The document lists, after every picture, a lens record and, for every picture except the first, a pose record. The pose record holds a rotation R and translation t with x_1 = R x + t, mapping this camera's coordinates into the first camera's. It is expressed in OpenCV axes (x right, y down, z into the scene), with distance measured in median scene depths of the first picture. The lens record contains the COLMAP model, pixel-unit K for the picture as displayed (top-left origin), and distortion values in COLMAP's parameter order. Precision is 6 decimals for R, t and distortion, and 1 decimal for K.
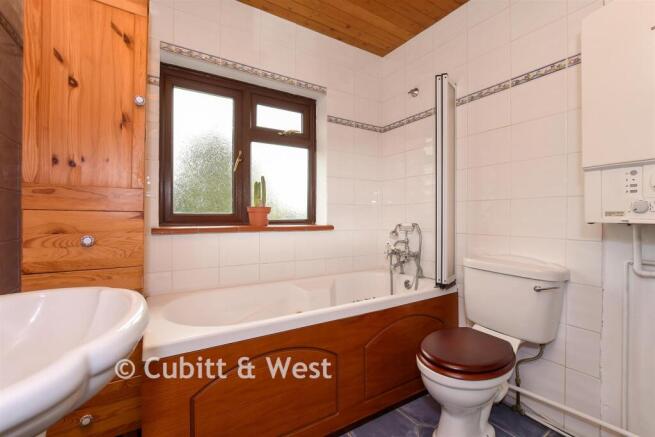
lens RADIAL K [[290.0, 0, 328.7], [0, 290.0, 217.1], [0, 0, 1]] dist [-0.001624, 0.000010]
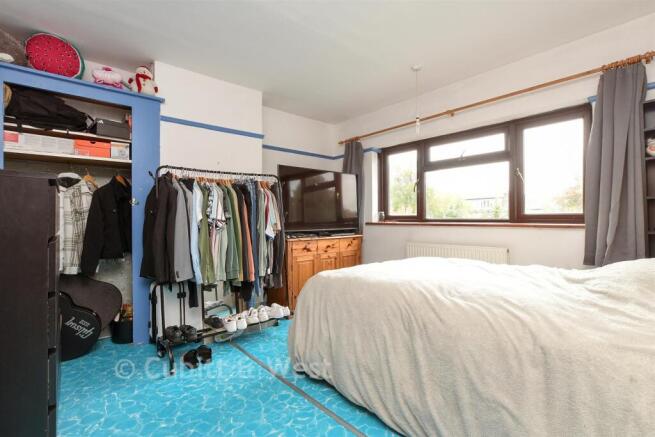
lens RADIAL K [[290.0, 0, 326.5], [0, 290.0, 216.7], [0, 0, 1]] dist [-0.001624, 0.000010]
pose [[0.195831, 0.002322, -0.980635, 1.248182], [0.001176, 0.999996, 0.002603, -0.010263], [0.980637, -0.001663, 0.195828, 0.122205]]
